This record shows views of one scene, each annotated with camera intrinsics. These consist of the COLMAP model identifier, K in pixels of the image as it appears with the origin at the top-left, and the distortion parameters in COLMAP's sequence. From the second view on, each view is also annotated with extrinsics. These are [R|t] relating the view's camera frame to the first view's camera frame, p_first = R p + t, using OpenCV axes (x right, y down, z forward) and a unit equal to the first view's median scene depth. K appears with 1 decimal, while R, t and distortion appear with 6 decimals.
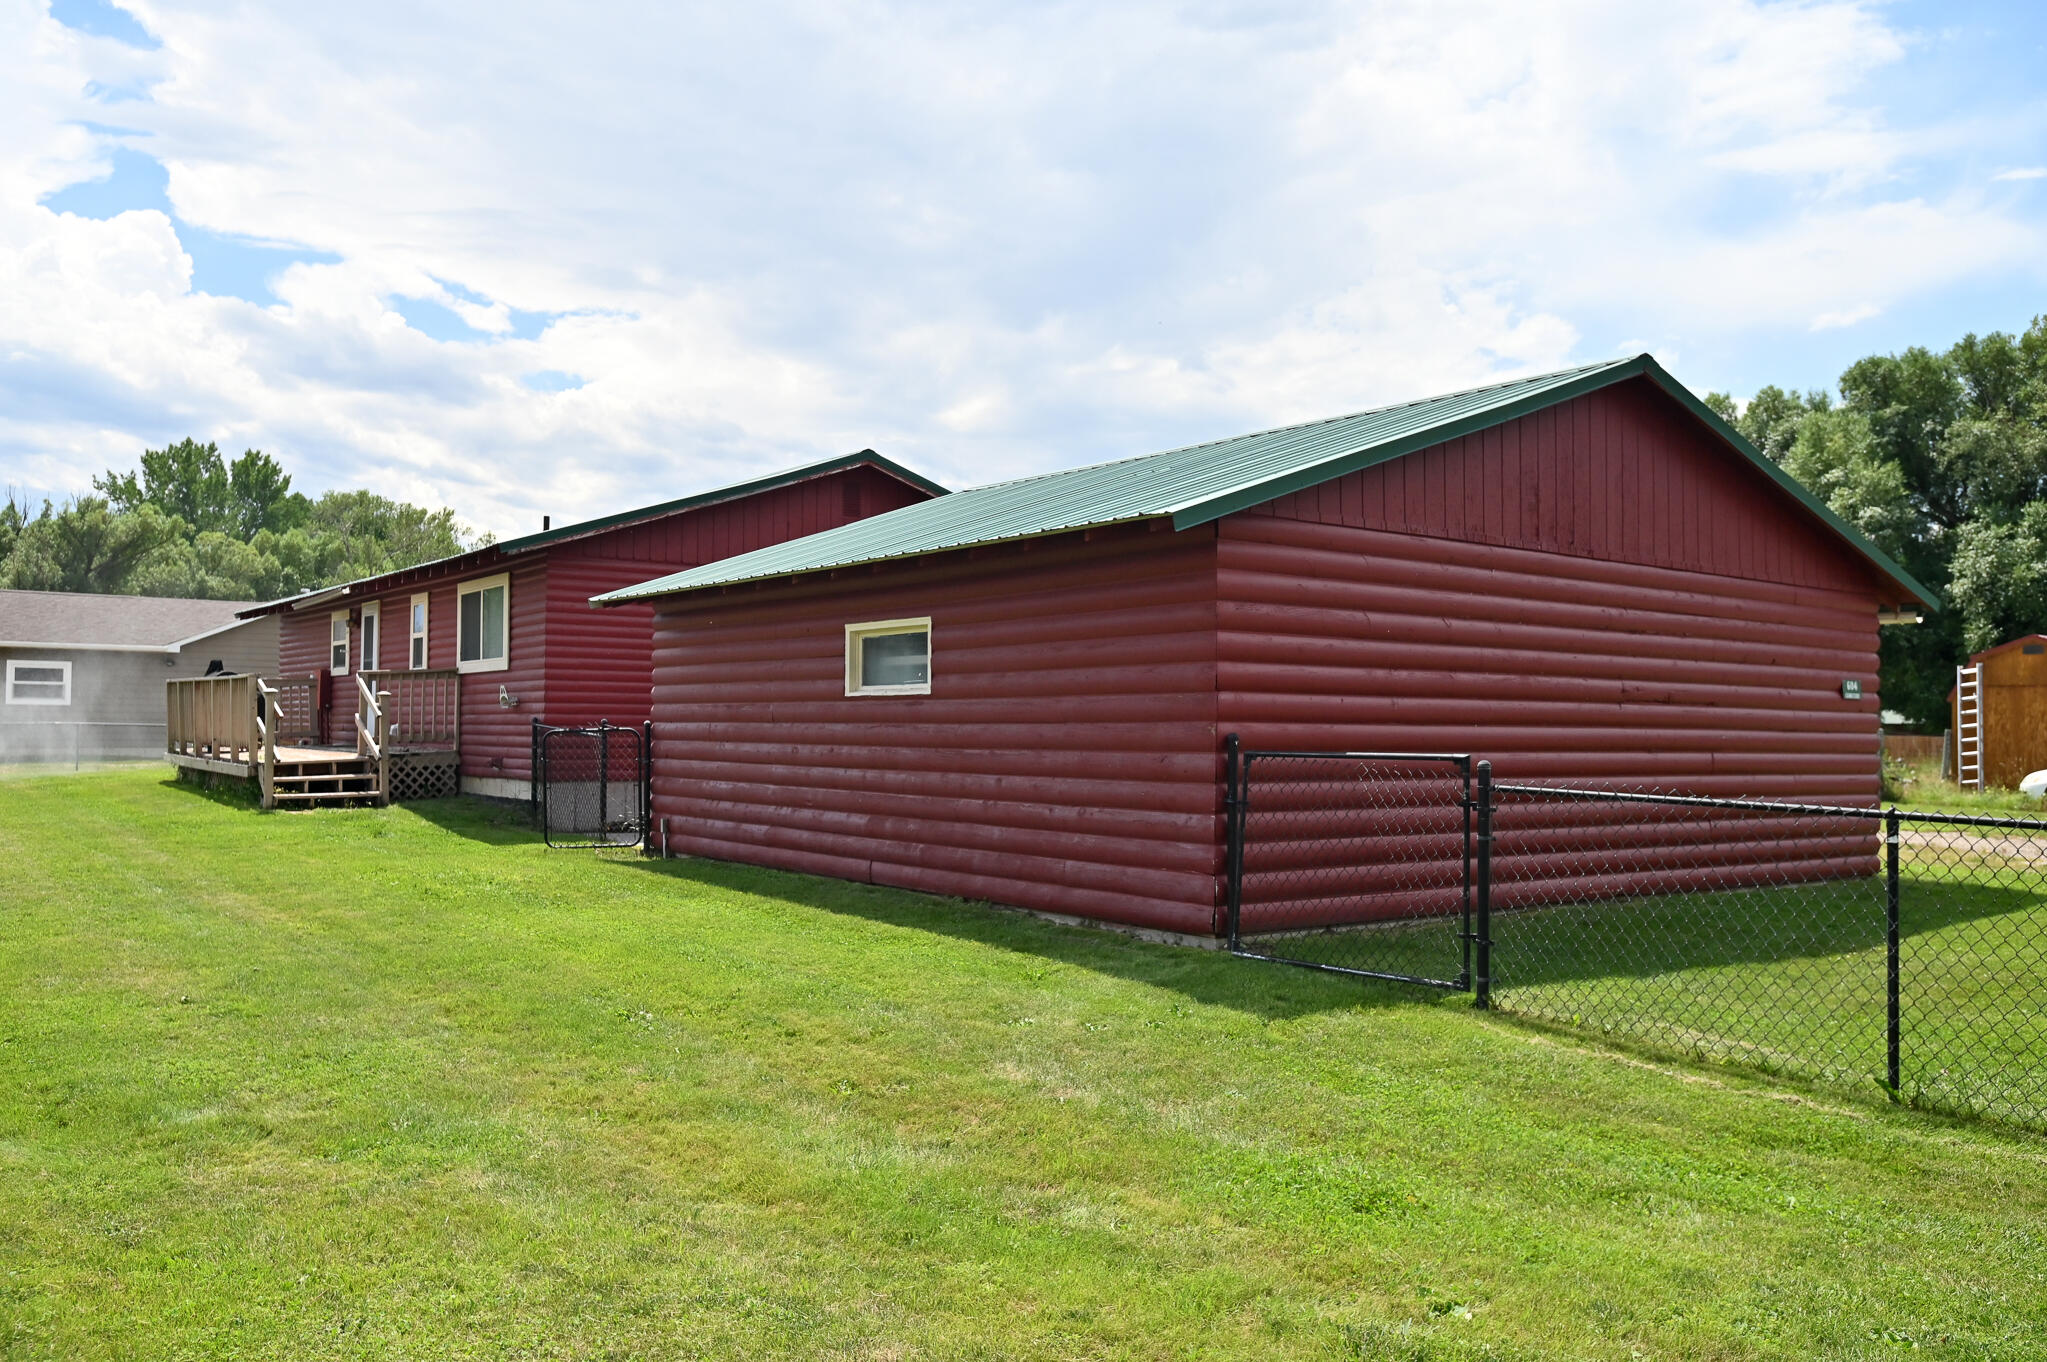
lens RADIAL K [[1540.8, 0, 1023.3], [0, 1540.8, 718.7], [0, 0, 1]] dist [-0.004871, 0.010585]
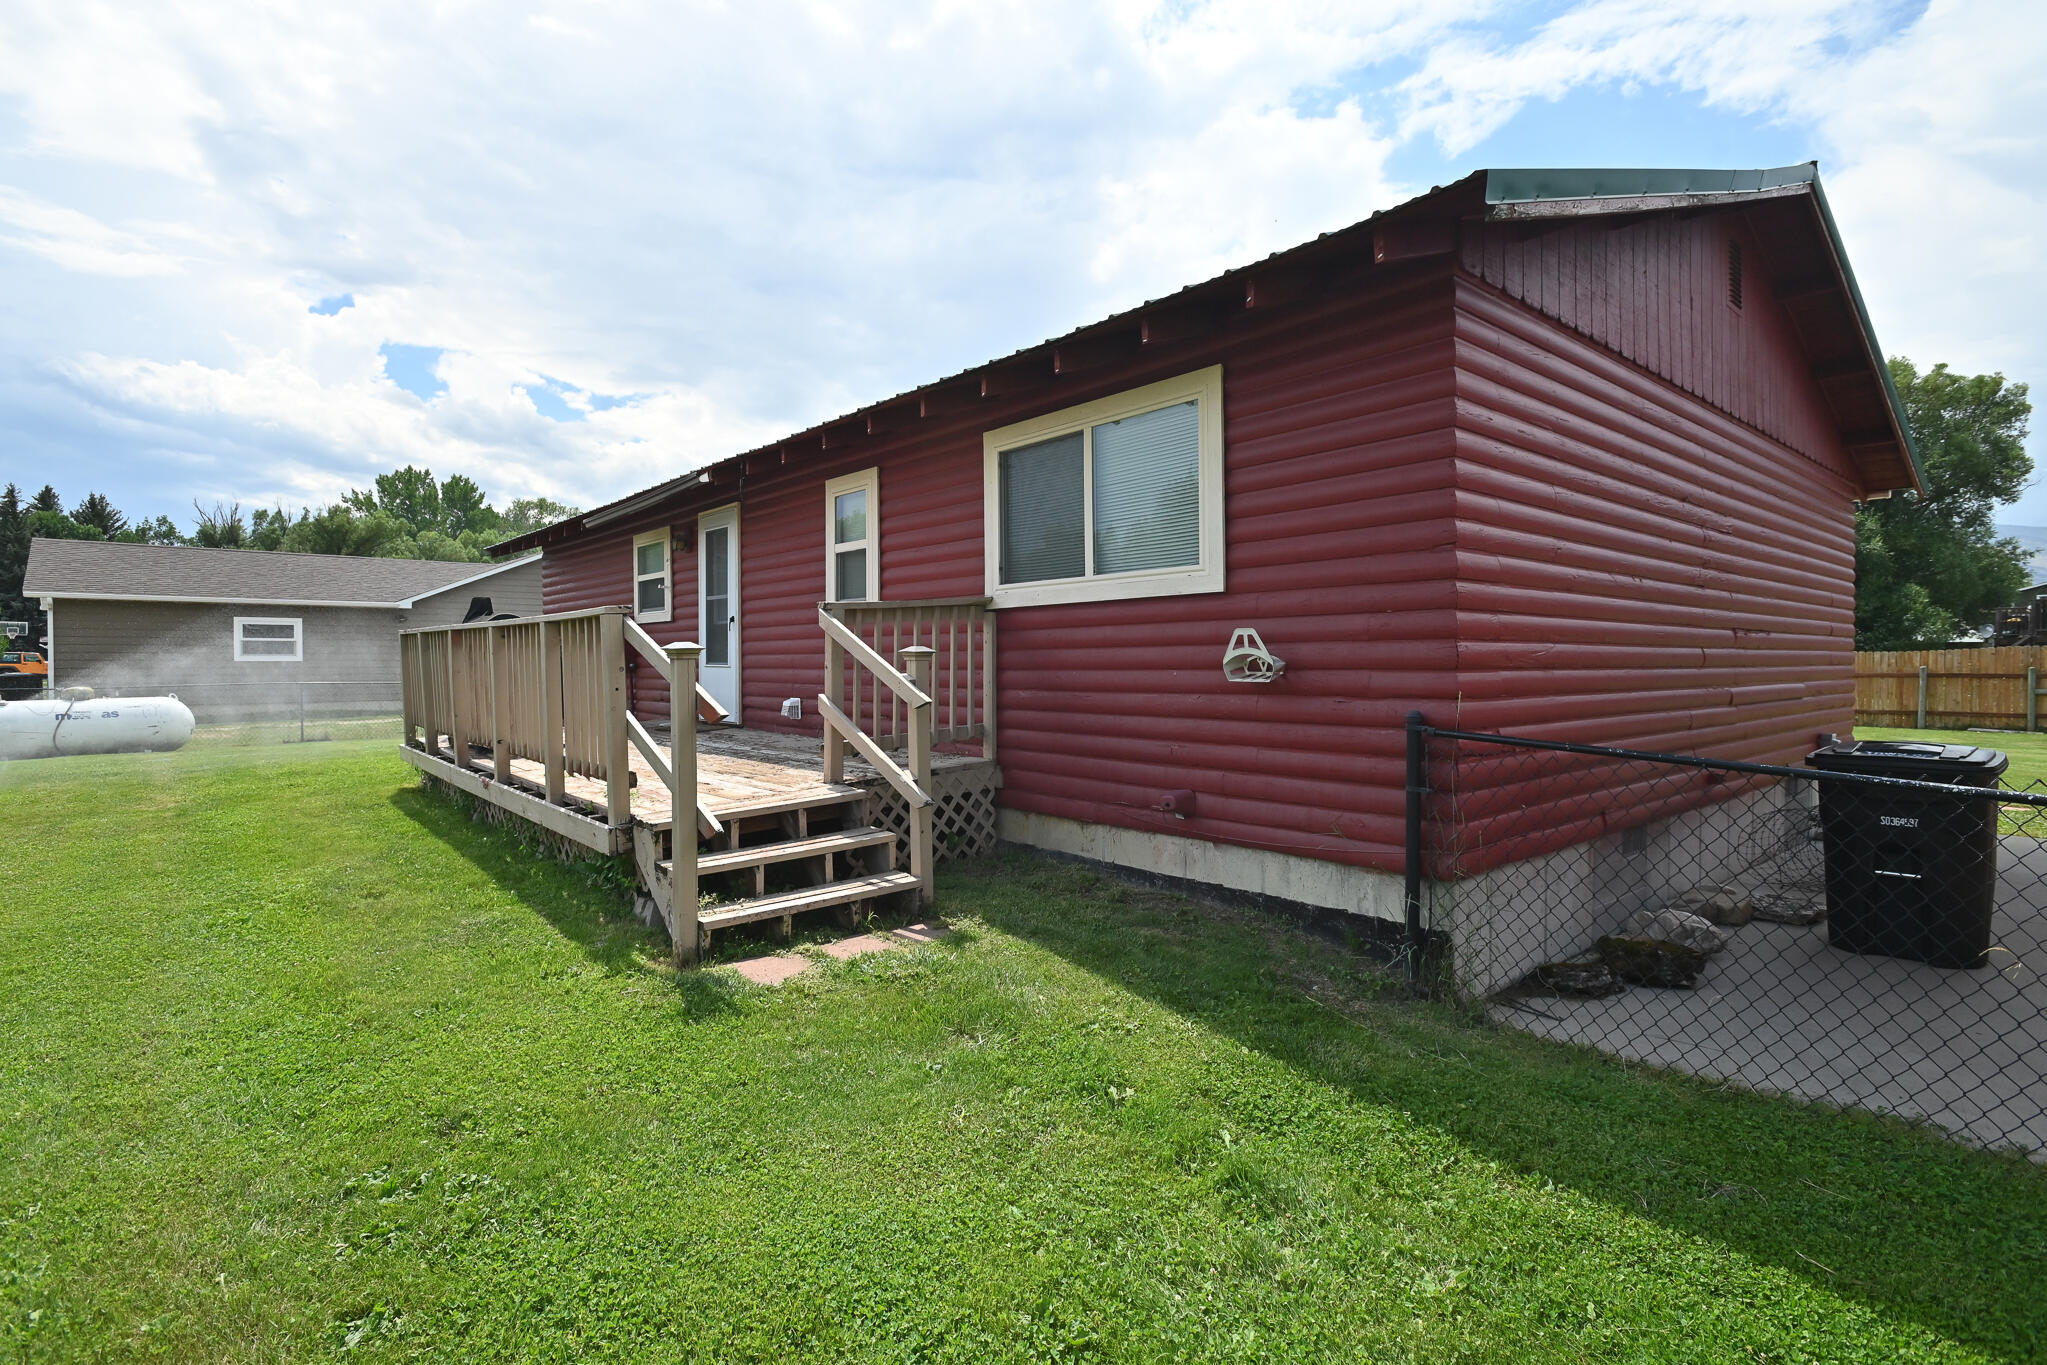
lens RADIAL K [[990.7, 0, 1023.5], [0, 990.7, 682.5], [0, 0, 1]] dist [-0.004755, -0.001083]
pose [[0.998384, -0.012366, 0.055458, -0.324781], [0.010946, 0.999607, 0.025827, -0.011321], [-0.055755, -0.025178, 0.998127, 0.582038]]
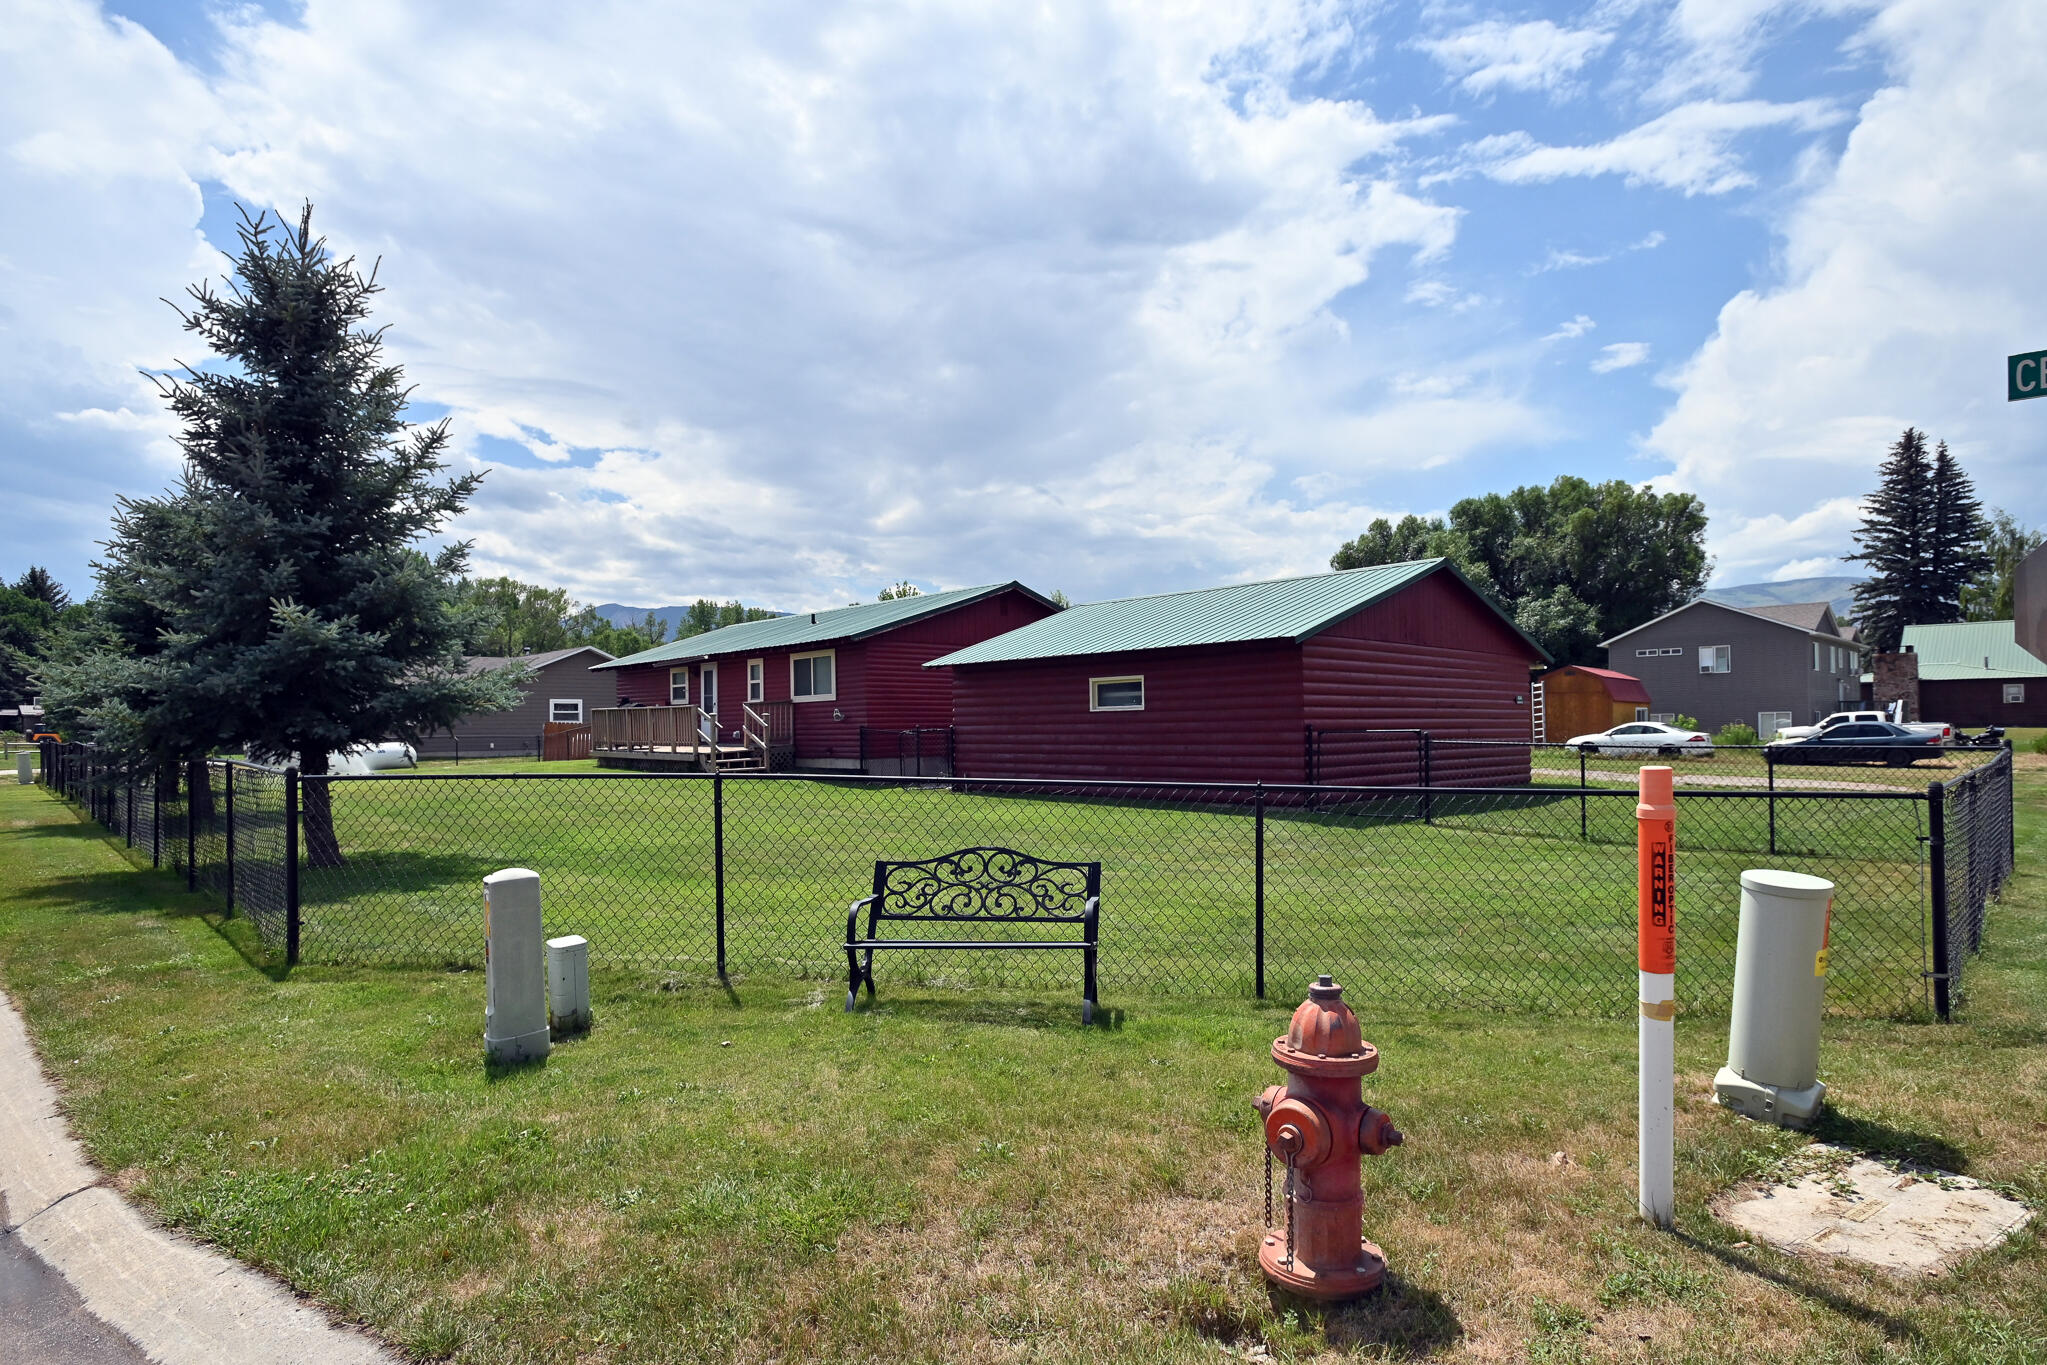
lens RADIAL K [[1011.1, 0, 1056.4], [0, 1011.1, 728.7], [0, 0, 1]] dist [0.000332, -0.000448]
pose [[0.991867, -0.021566, 0.125435, -0.178084], [0.020589, 0.999747, 0.009086, -0.002276], [-0.125599, -0.006430, 0.992060, -0.210254]]
